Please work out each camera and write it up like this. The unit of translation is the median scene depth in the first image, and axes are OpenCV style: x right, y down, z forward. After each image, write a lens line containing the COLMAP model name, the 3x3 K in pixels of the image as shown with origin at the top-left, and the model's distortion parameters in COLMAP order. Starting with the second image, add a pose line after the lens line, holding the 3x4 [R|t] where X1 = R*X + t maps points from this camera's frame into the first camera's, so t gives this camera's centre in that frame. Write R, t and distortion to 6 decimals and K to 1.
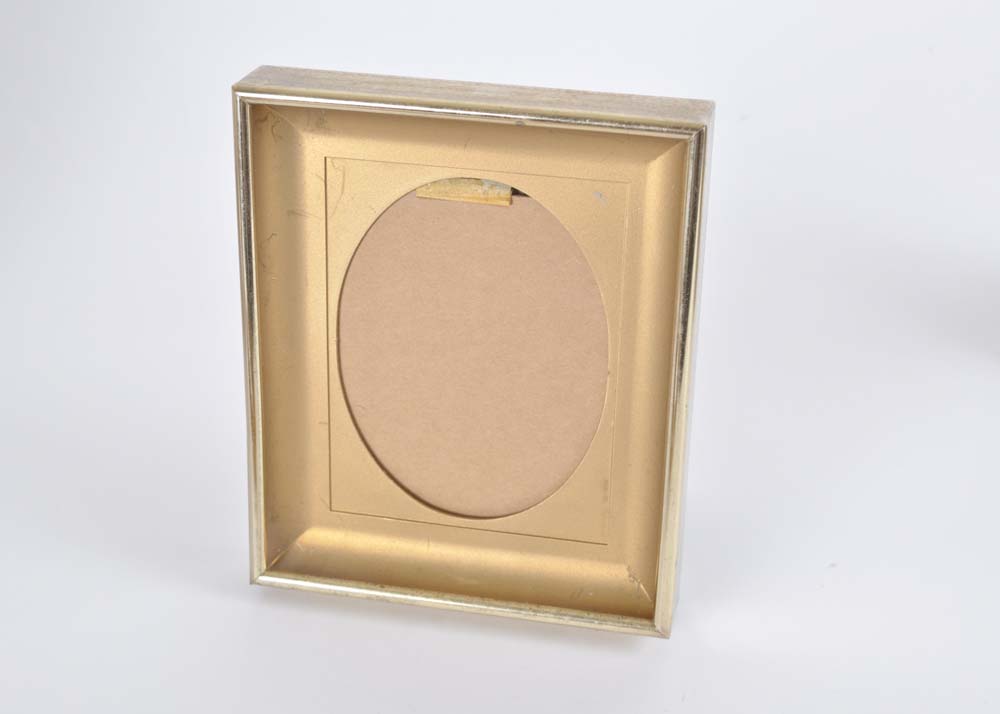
lens RADIAL K [[1802.1, 0, 500.0], [0, 1802.1, 357.0], [0, 0, 1]] dist [-0.009101, -0.004168]
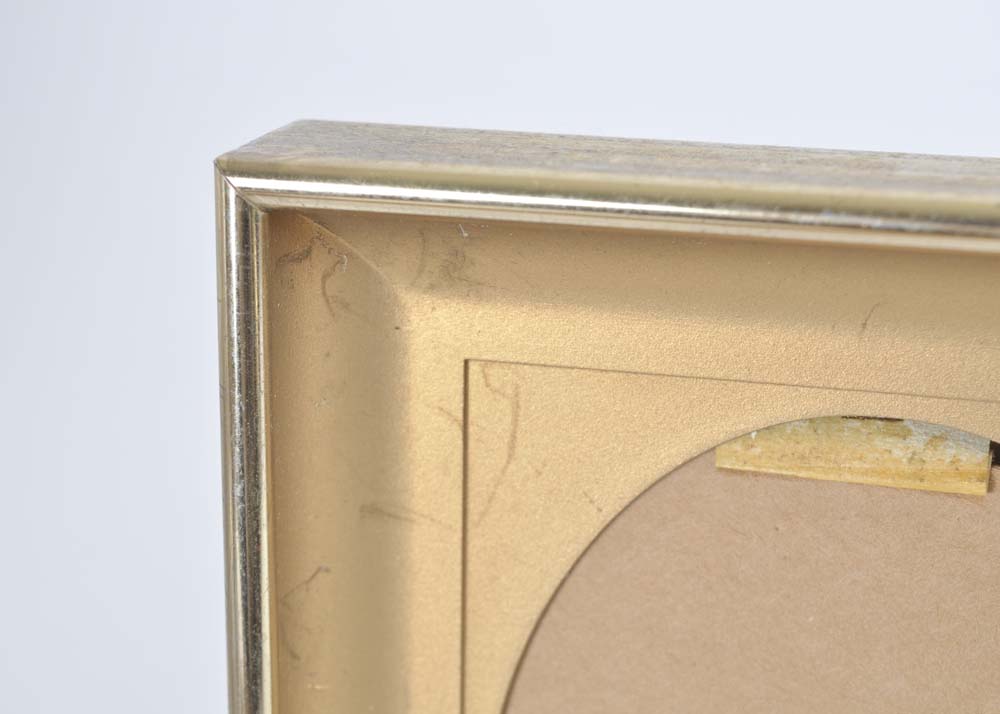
lens RADIAL K [[2435.6, 0, 500.0], [0, 2435.6, 357.0], [0, 0, 1]] dist [0.051116, 0.431420]
pose [[0.998909, 0.002713, -0.046619, -0.067519], [-0.009423, 0.989486, -0.144323, -0.040345], [0.045738, 0.144604, 0.988432, 0.514072]]
